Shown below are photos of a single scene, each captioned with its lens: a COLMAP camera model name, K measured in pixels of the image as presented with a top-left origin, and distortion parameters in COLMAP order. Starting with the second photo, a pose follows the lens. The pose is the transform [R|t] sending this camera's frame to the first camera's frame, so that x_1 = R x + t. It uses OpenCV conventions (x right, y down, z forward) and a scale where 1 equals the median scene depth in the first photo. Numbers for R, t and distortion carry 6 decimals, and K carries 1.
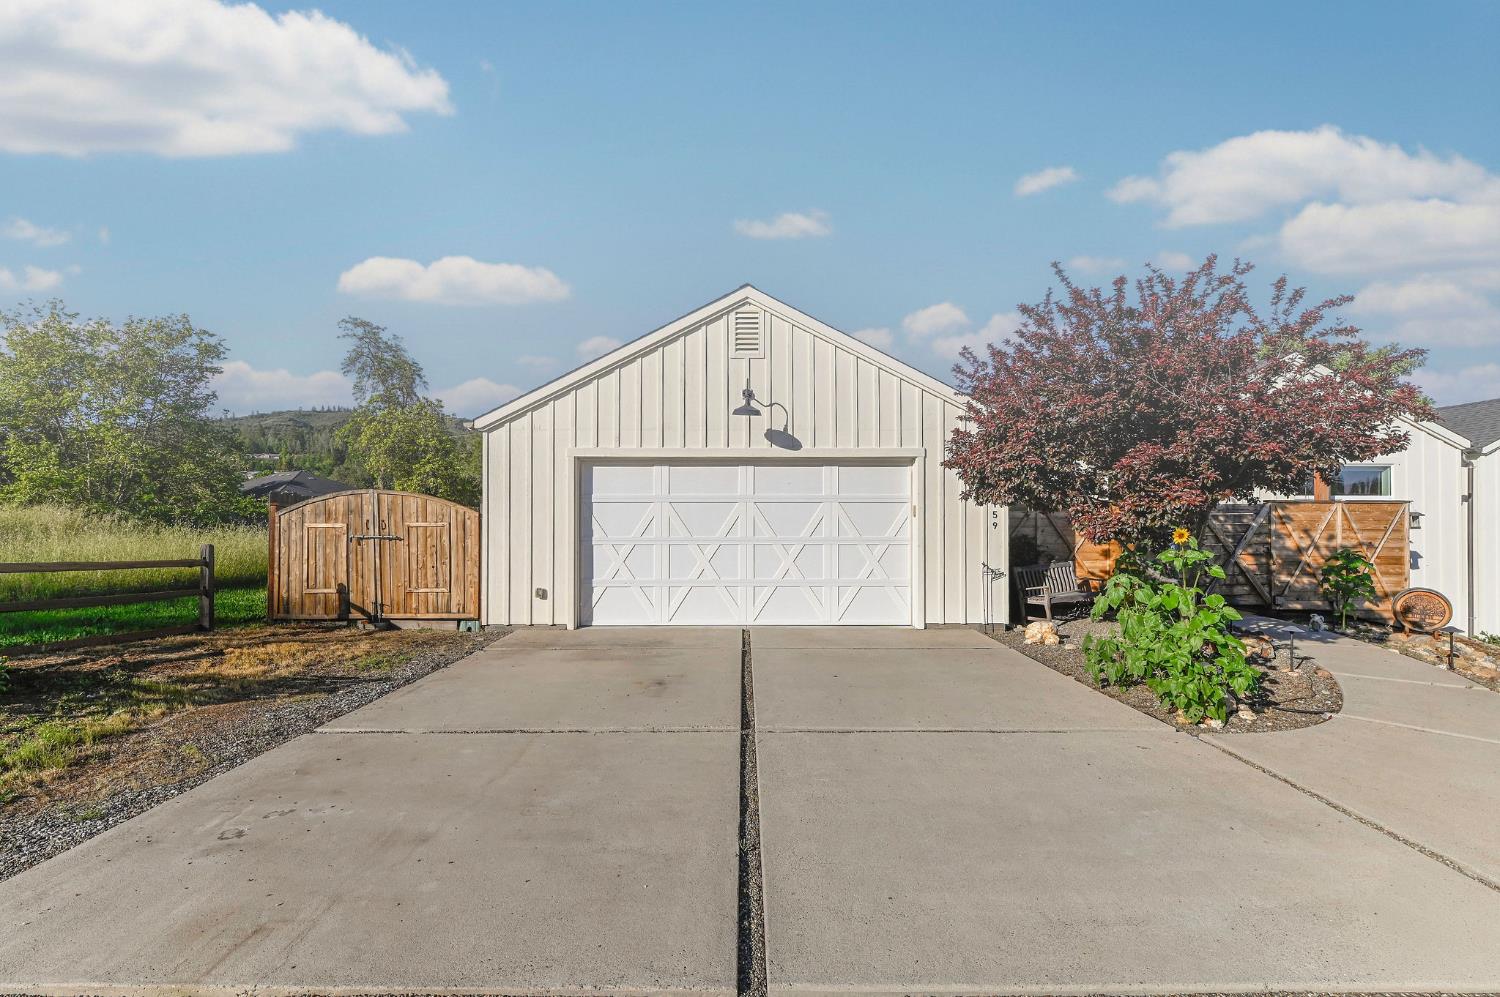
lens RADIAL K [[644.6, 0, 755.7], [0, 644.6, 506.8], [0, 0, 1]] dist [0.012541, -0.010271]
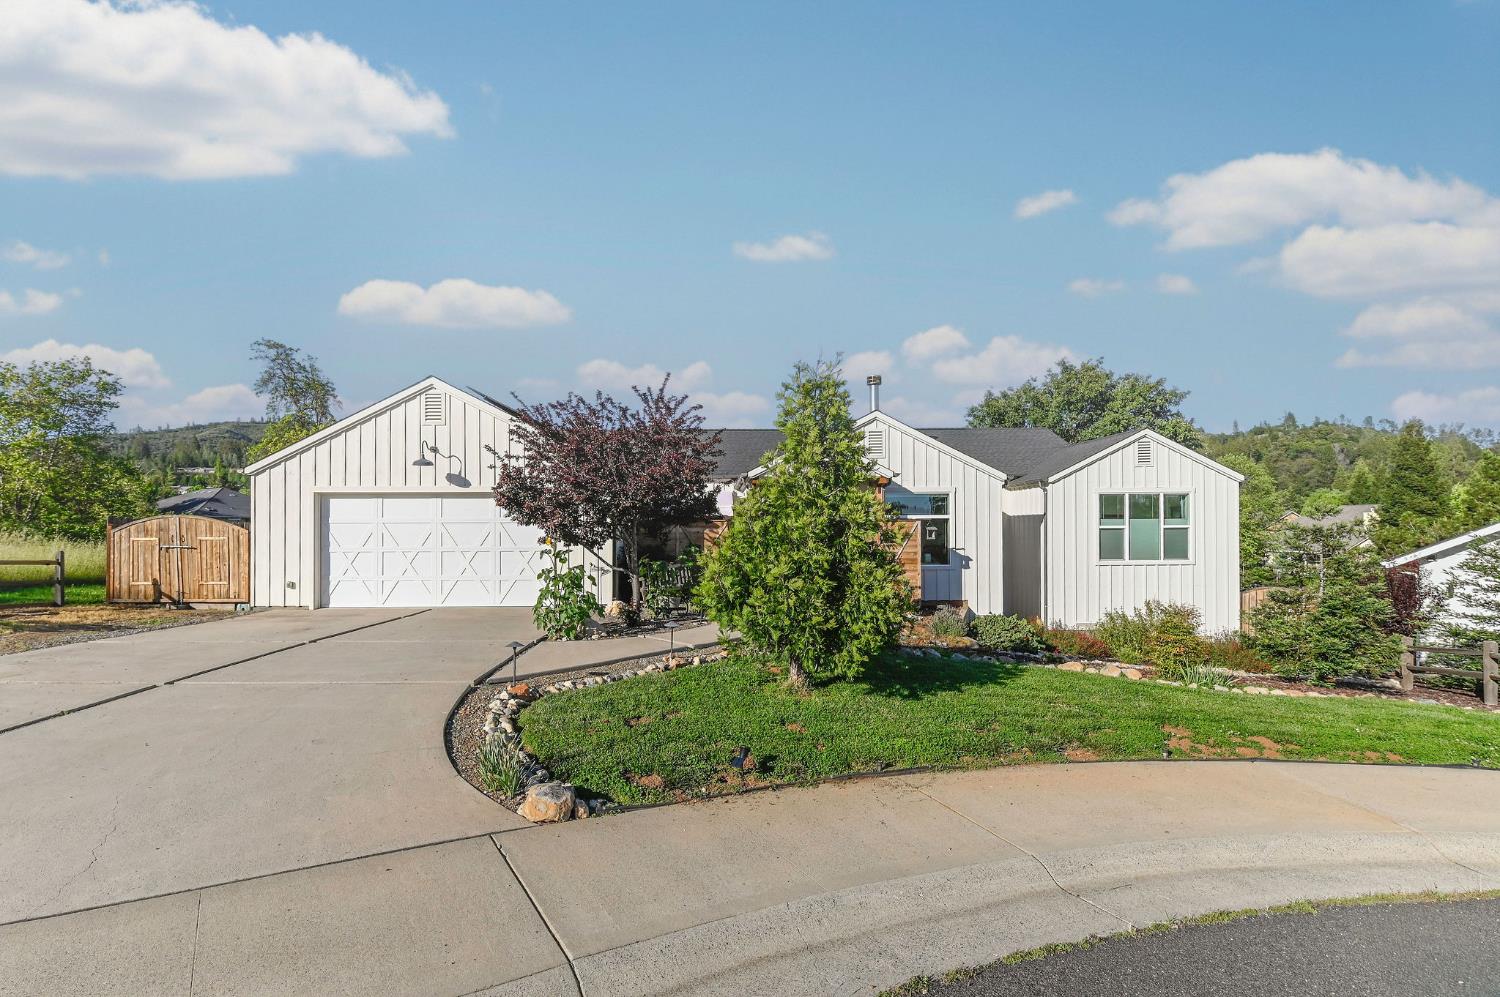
lens RADIAL K [[673.6, 0, 724.5], [0, 673.6, 519.9], [0, 0, 1]] dist [0.019601, -0.018387]
pose [[0.999954, -0.003463, 0.008992, 0.637168], [0.003481, 0.999992, -0.002092, -0.007761], [-0.008985, 0.002123, 0.999957, -0.549279]]
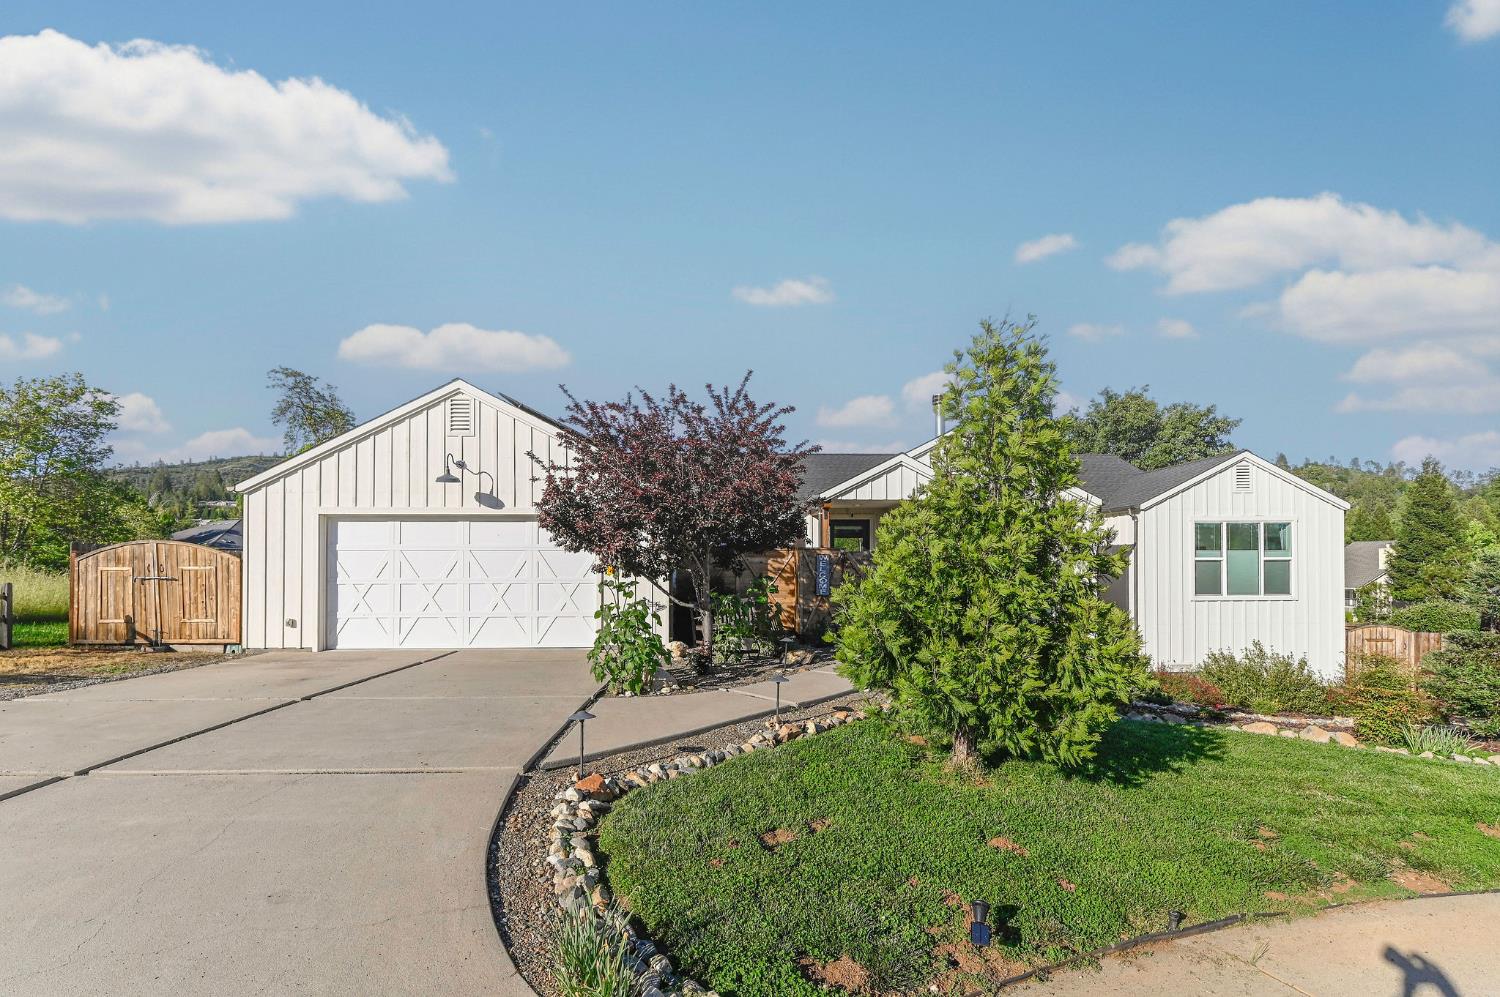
lens RADIAL K [[654.3, 0, 753.1], [0, 654.3, 555.1], [0, 0, 1]] dist [0.023067, -0.015542]
pose [[0.999620, -0.000566, 0.027557, 0.525239], [0.000594, 0.999999, -0.000982, 0.004099], [-0.027557, 0.000998, 0.999620, -0.303354]]
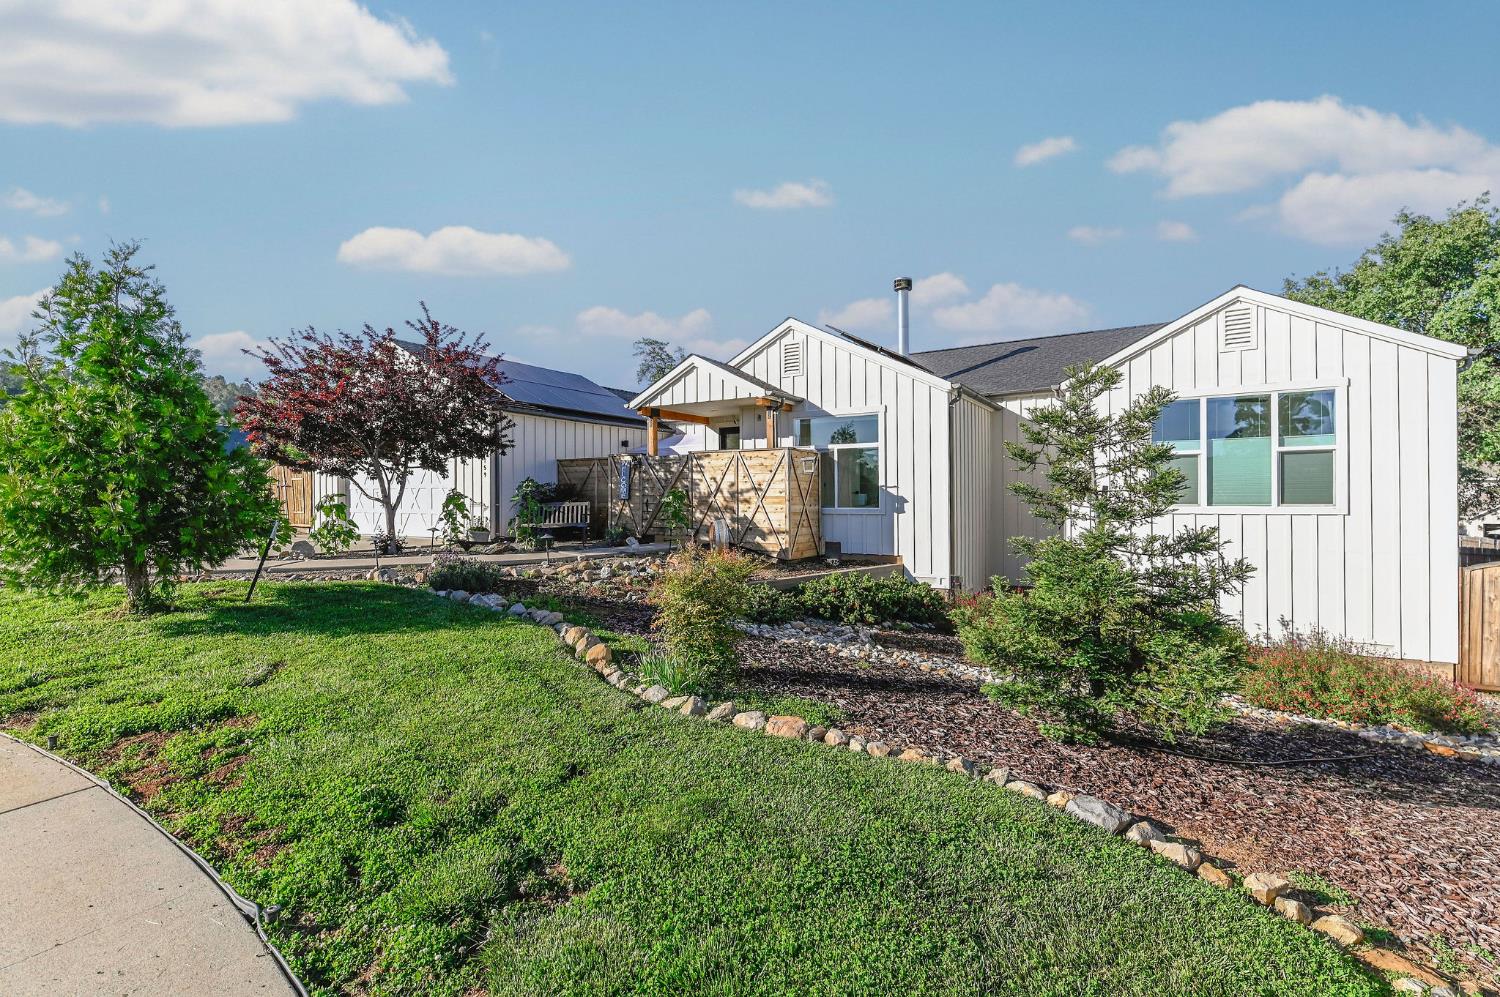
lens RADIAL K [[675.5, 0, 770.4], [0, 675.5, 496.4], [0, 0, 1]] dist [0.001354, -0.005271]
pose [[0.853846, -0.005349, -0.520499, 1.804877], [0.010379, 0.999923, 0.006749, 0.077288], [0.520423, -0.011165, 0.853836, -0.022760]]
